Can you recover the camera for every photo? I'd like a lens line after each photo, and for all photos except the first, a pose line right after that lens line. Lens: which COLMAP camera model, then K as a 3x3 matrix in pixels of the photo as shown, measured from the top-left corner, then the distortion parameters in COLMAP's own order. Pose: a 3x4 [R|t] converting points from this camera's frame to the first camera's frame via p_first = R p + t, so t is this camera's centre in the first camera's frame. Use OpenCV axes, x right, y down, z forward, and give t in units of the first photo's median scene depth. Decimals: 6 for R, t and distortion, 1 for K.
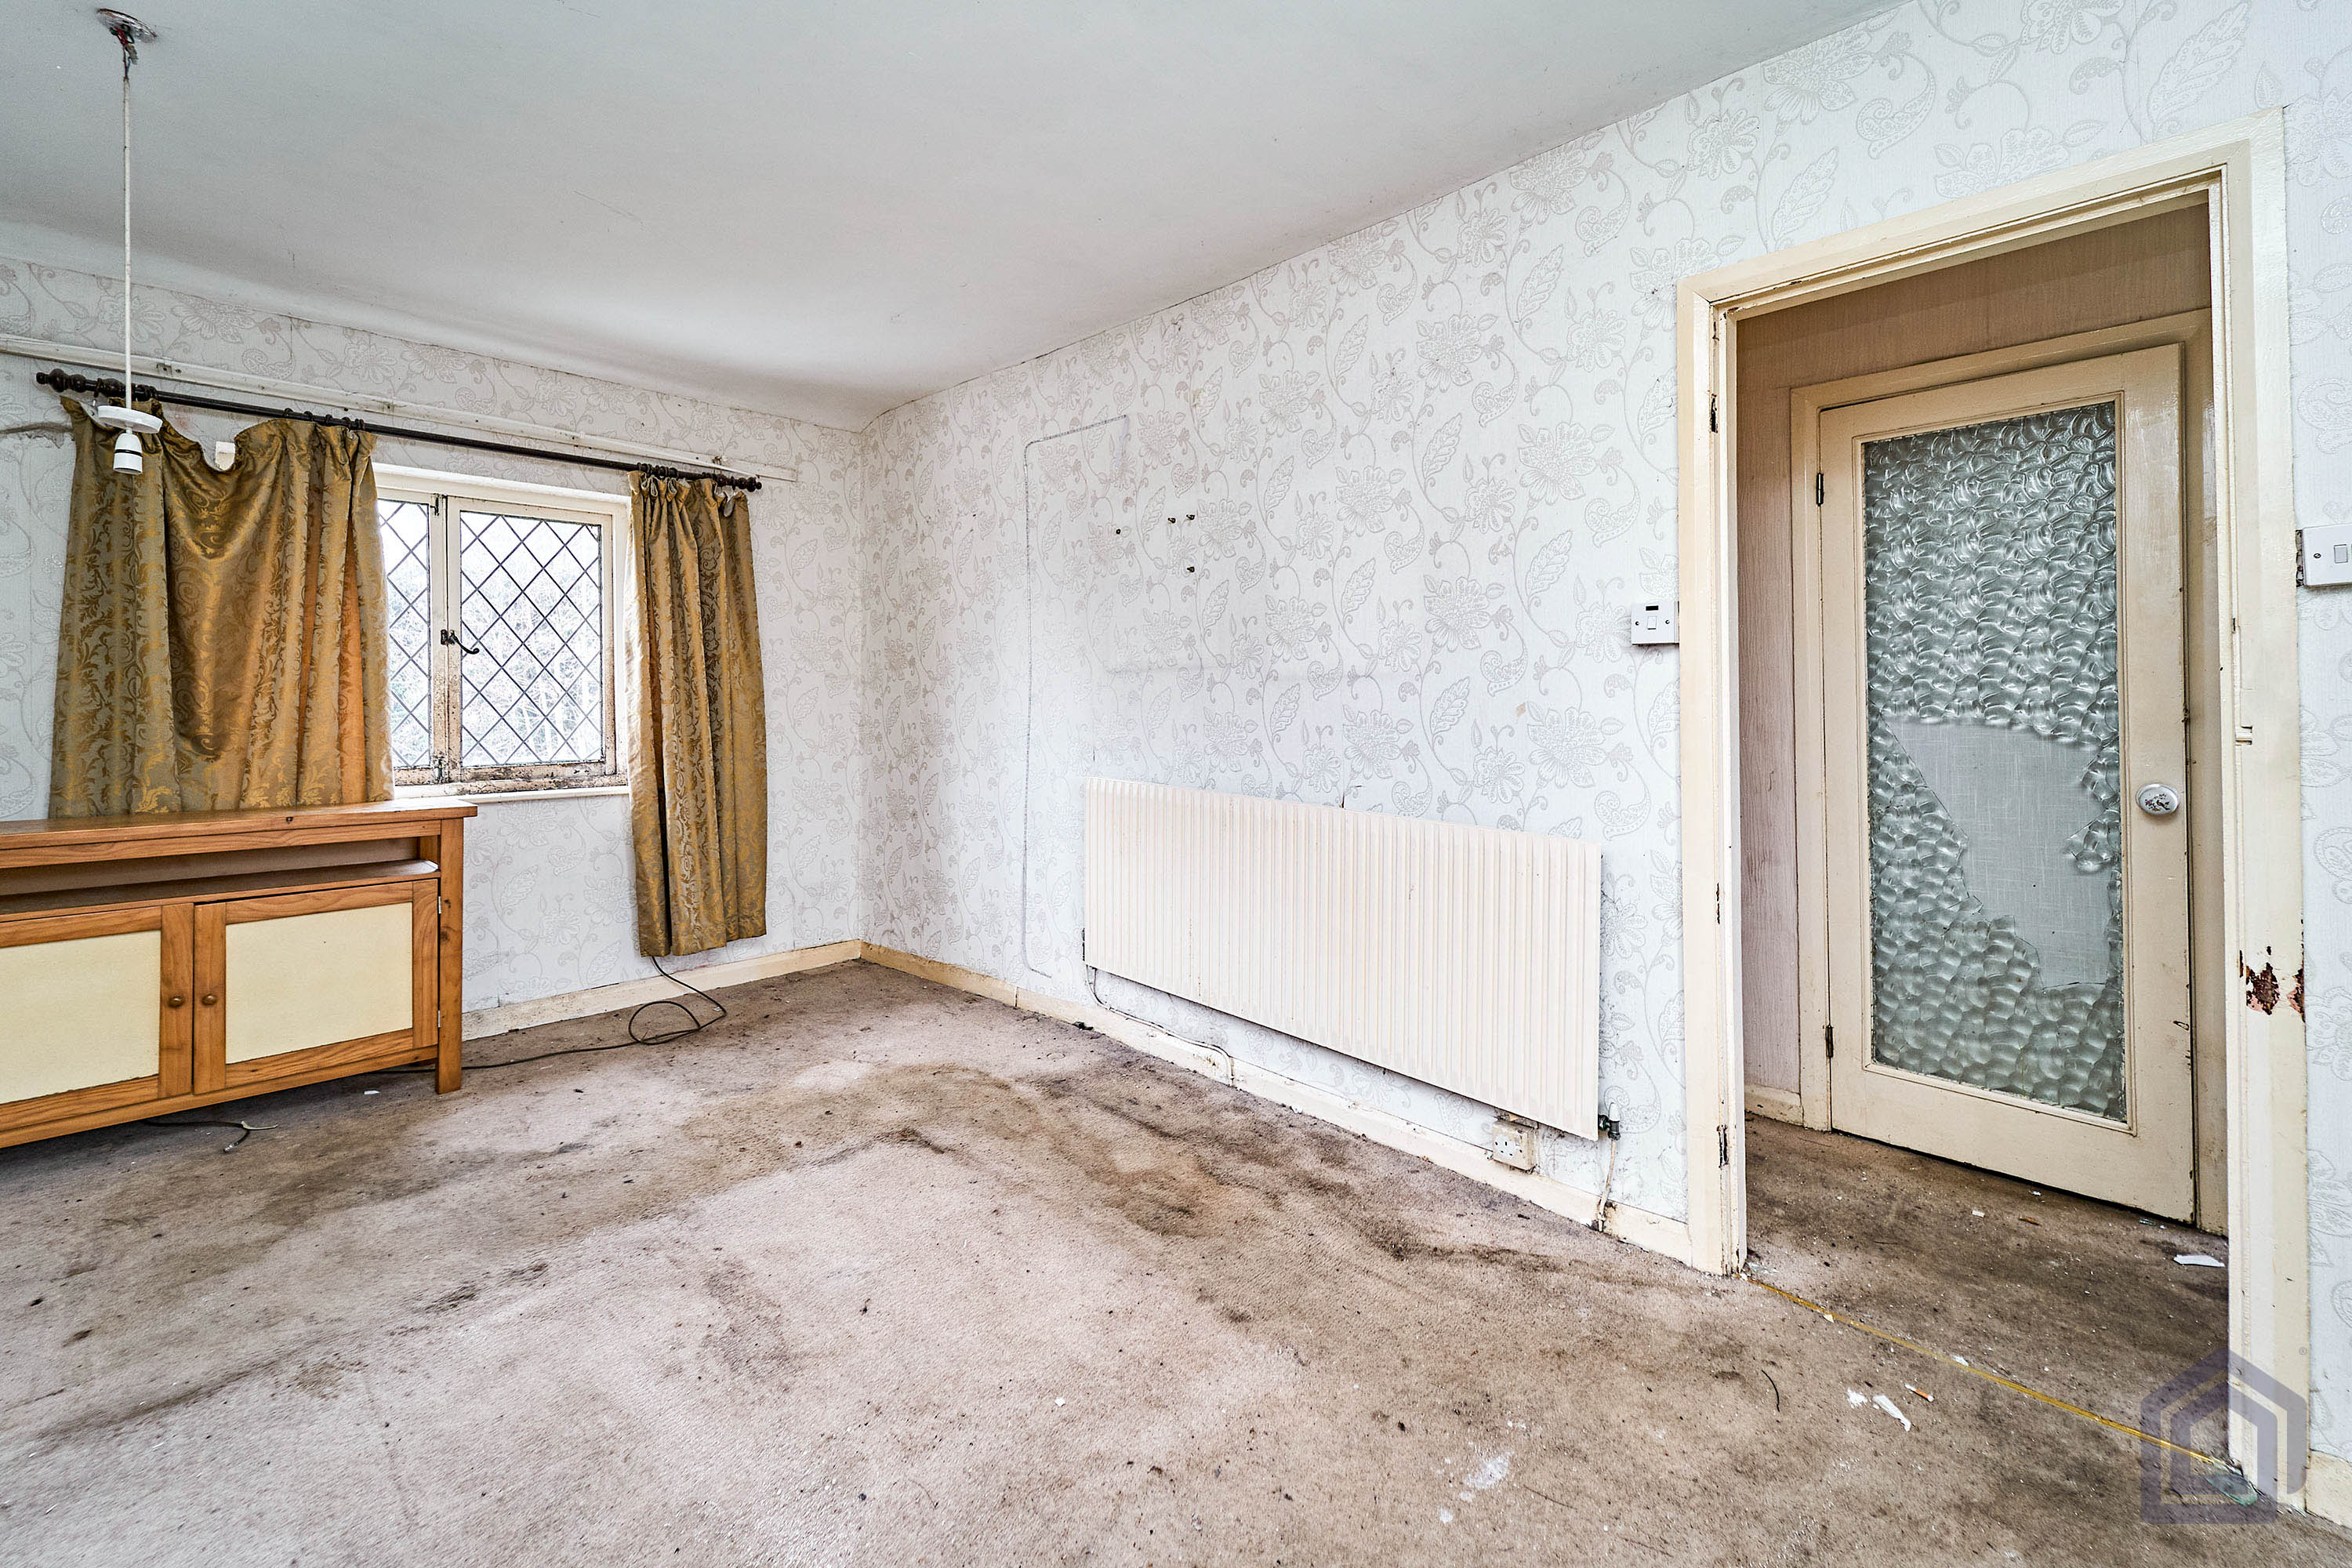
lens RADIAL K [[965.8, 0, 1173.4], [0, 965.8, 662.7], [0, 0, 1]] dist [-0.010566, 0.000090]
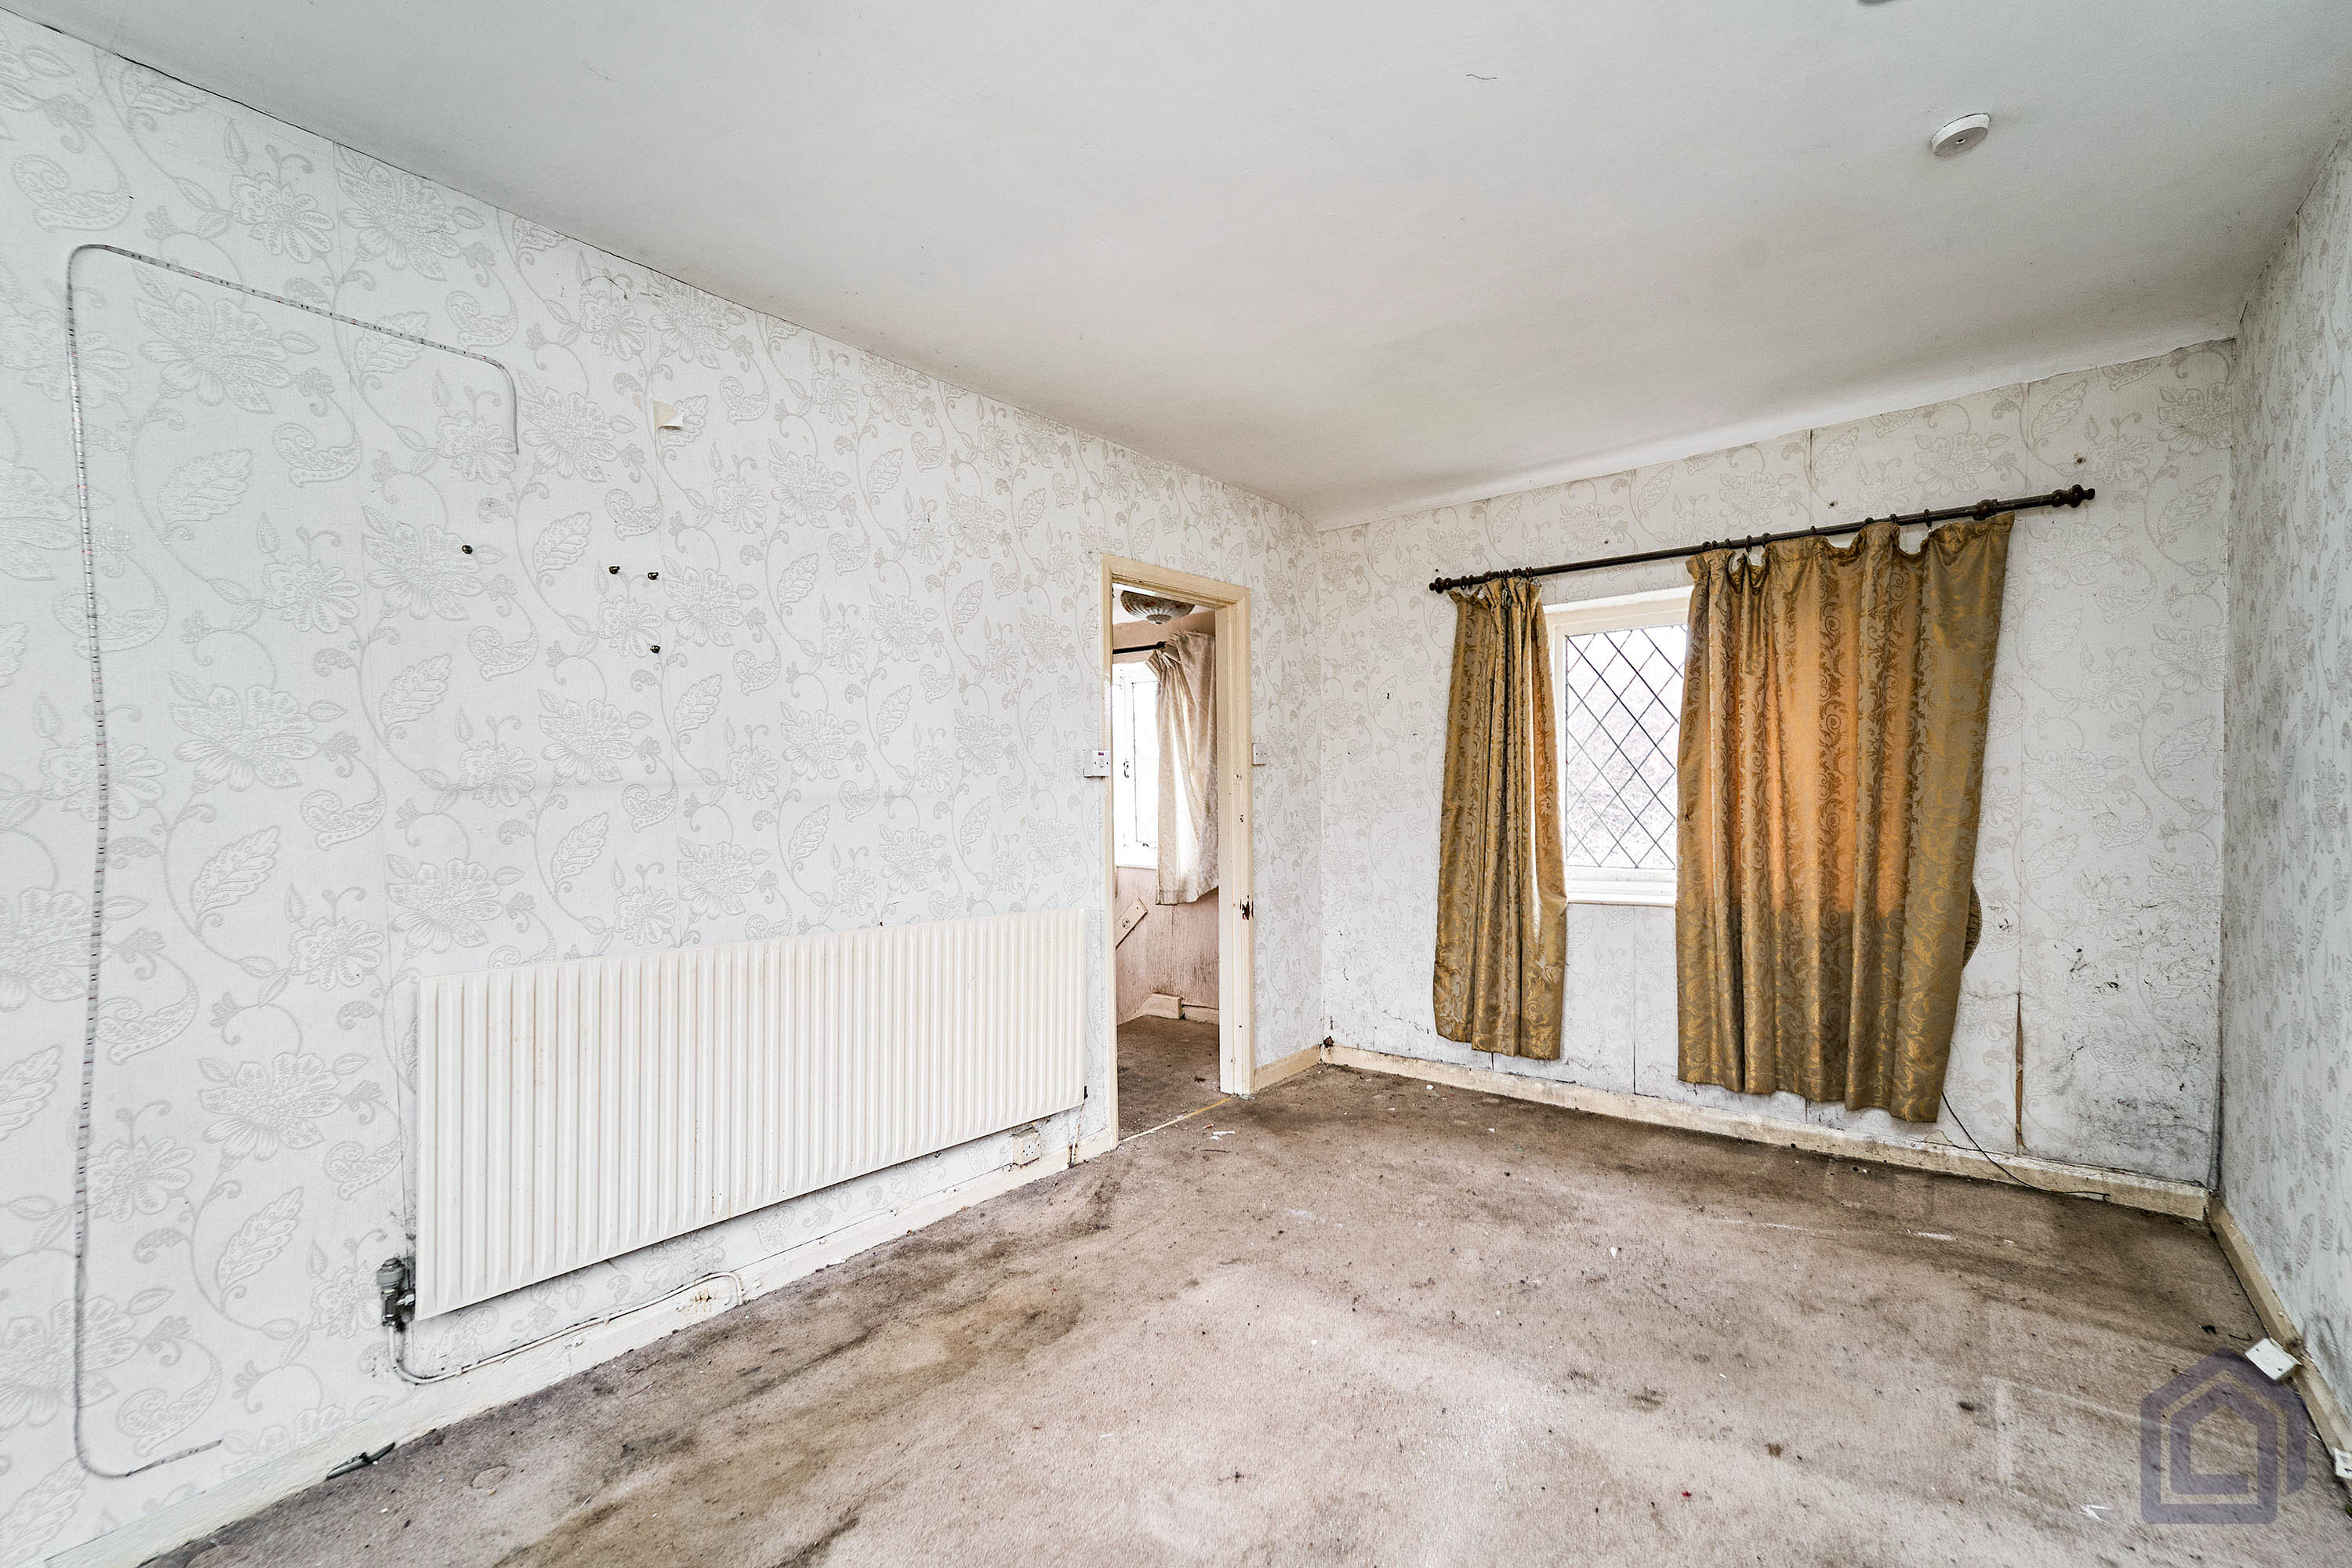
lens RADIAL K [[962.1, 0, 1176.0], [0, 962.1, 784.0], [0, 0, 1]] dist [0.001827, 0.000169]
pose [[-0.092792, 0.009498, 0.995640, -0.888185], [-0.017110, 0.999792, -0.011132, 0.007226], [-0.995539, -0.018068, -0.092610, 0.818609]]
